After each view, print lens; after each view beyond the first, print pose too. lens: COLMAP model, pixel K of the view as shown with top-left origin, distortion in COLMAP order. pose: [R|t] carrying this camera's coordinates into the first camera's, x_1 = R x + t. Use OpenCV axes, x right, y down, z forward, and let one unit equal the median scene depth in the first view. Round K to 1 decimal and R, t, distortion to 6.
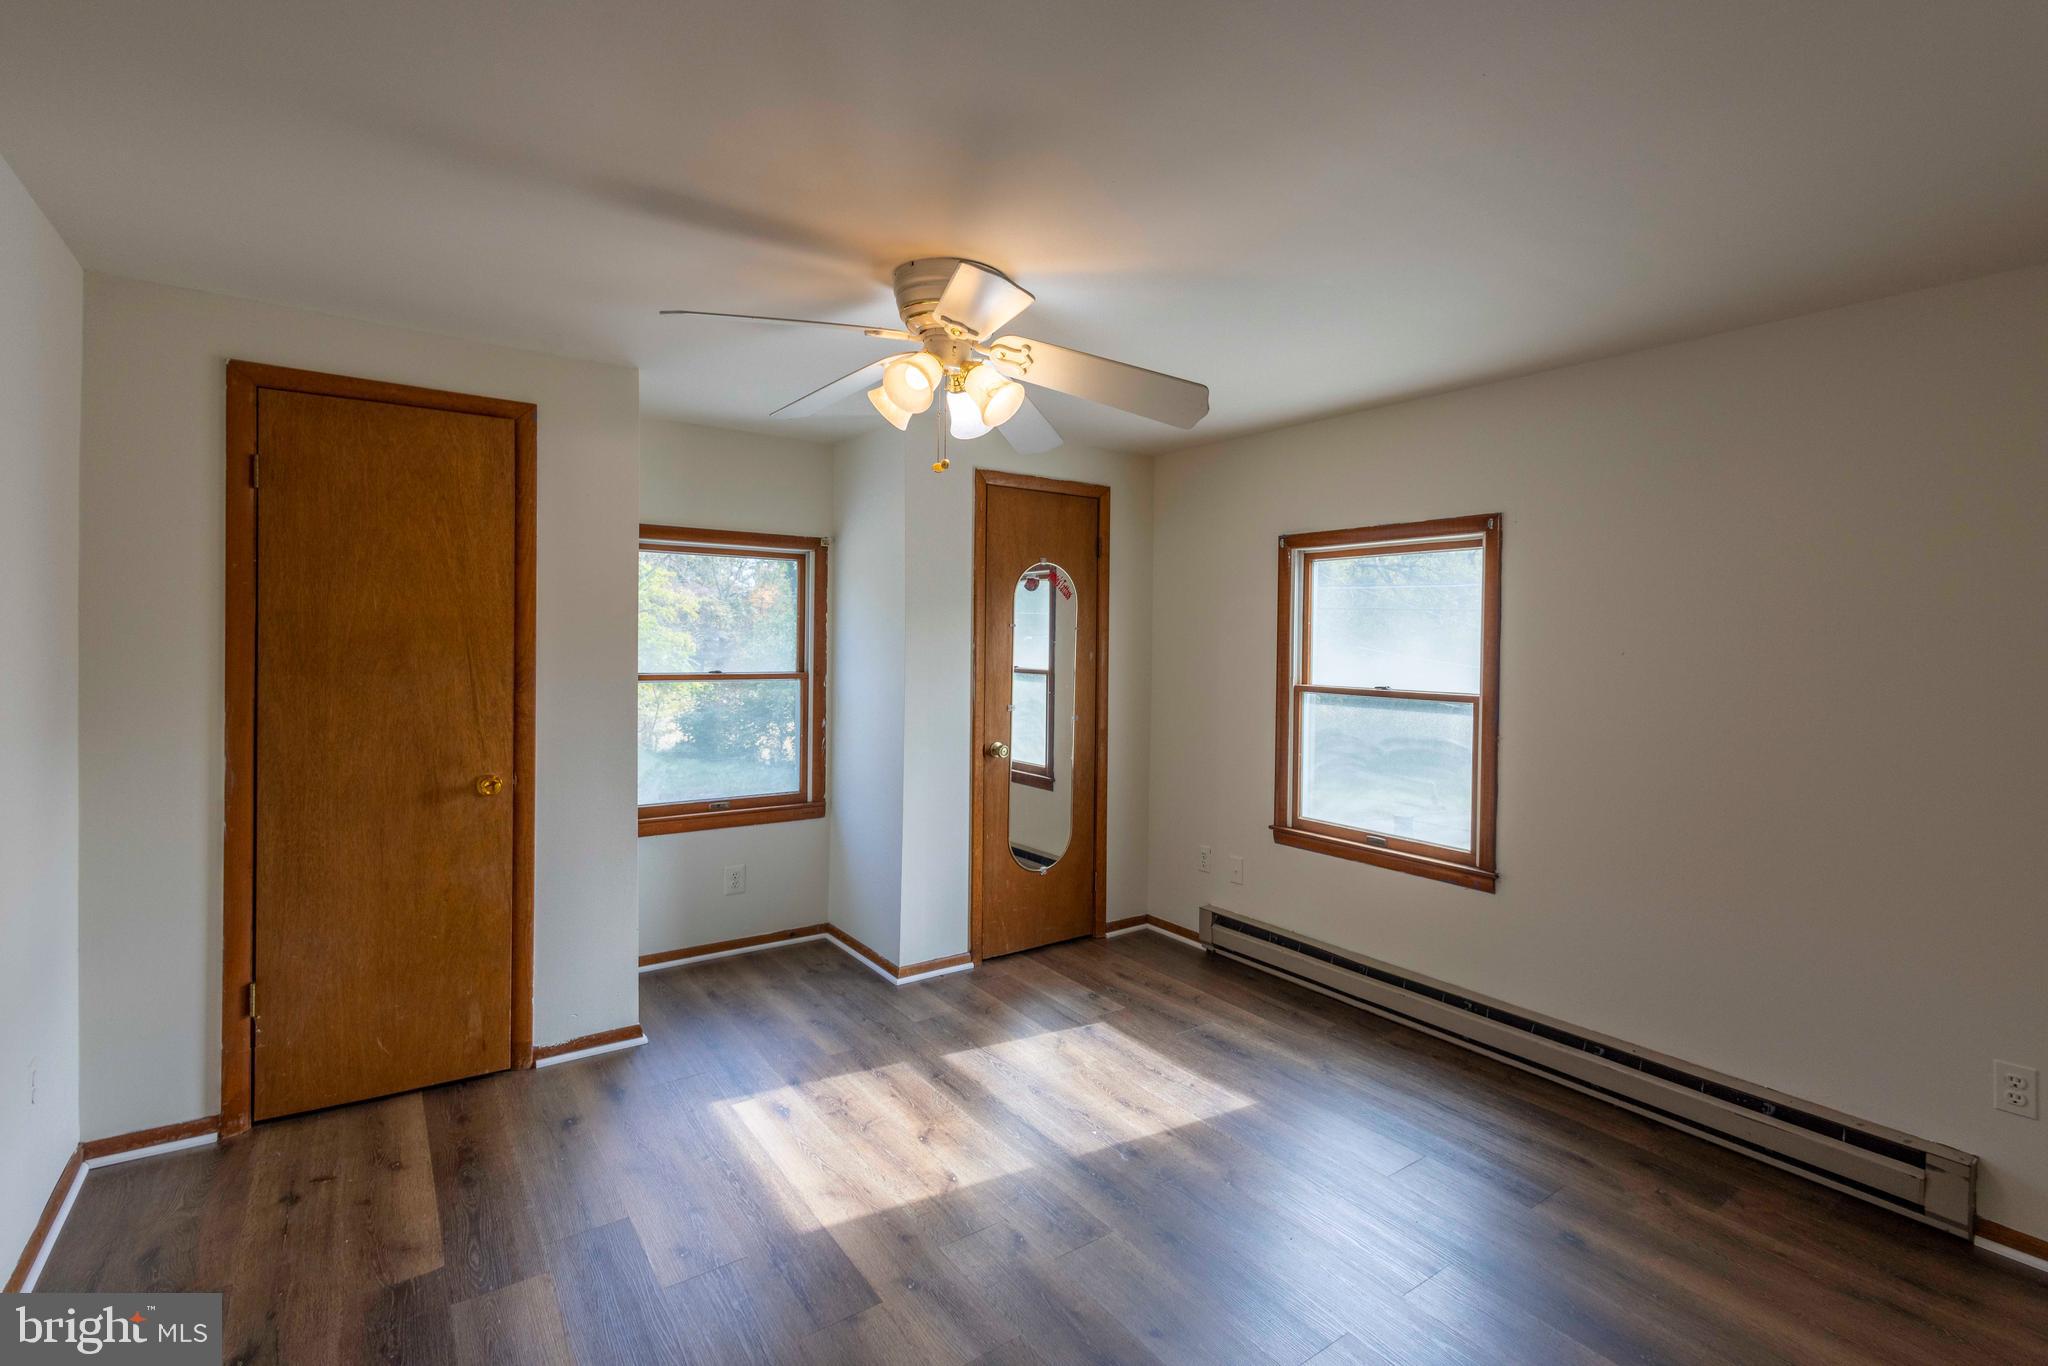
lens RADIAL K [[941.1, 0, 1007.4], [0, 941.1, 670.1], [0, 0, 1]] dist [0.009505, -0.001590]
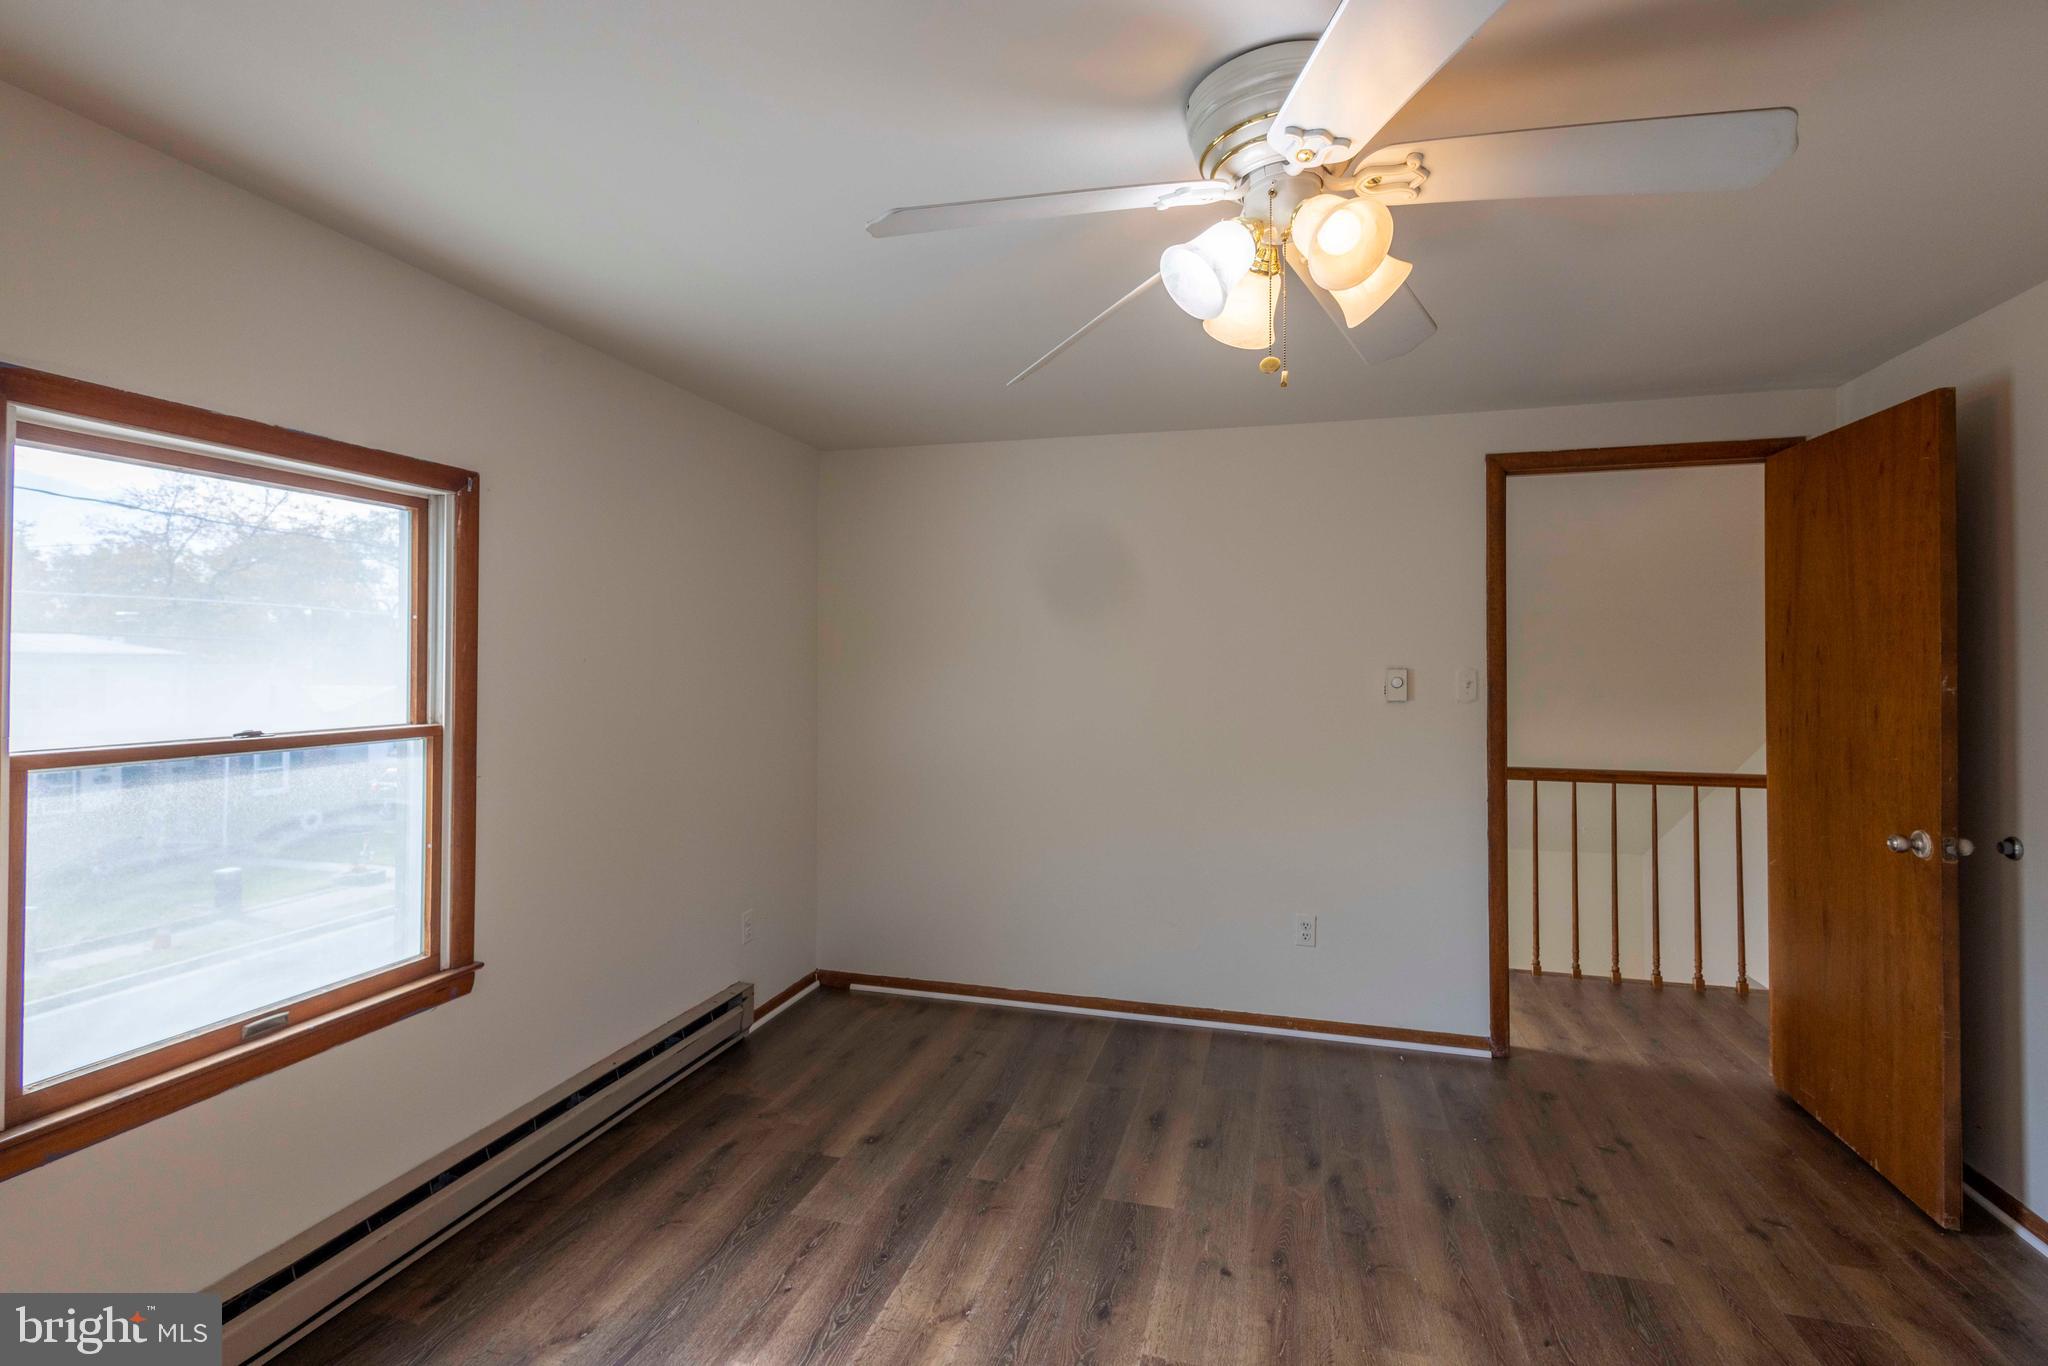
lens RADIAL K [[941.1, 0, 1025.3], [0, 941.1, 674.5], [0, 0, 1]] dist [0.009505, -0.001590]
pose [[-0.659633, -0.012020, 0.751492, -0.340229], [0.016143, 0.999415, 0.030156, -0.027391], [-0.751414, 0.032024, -0.659053, 1.242051]]
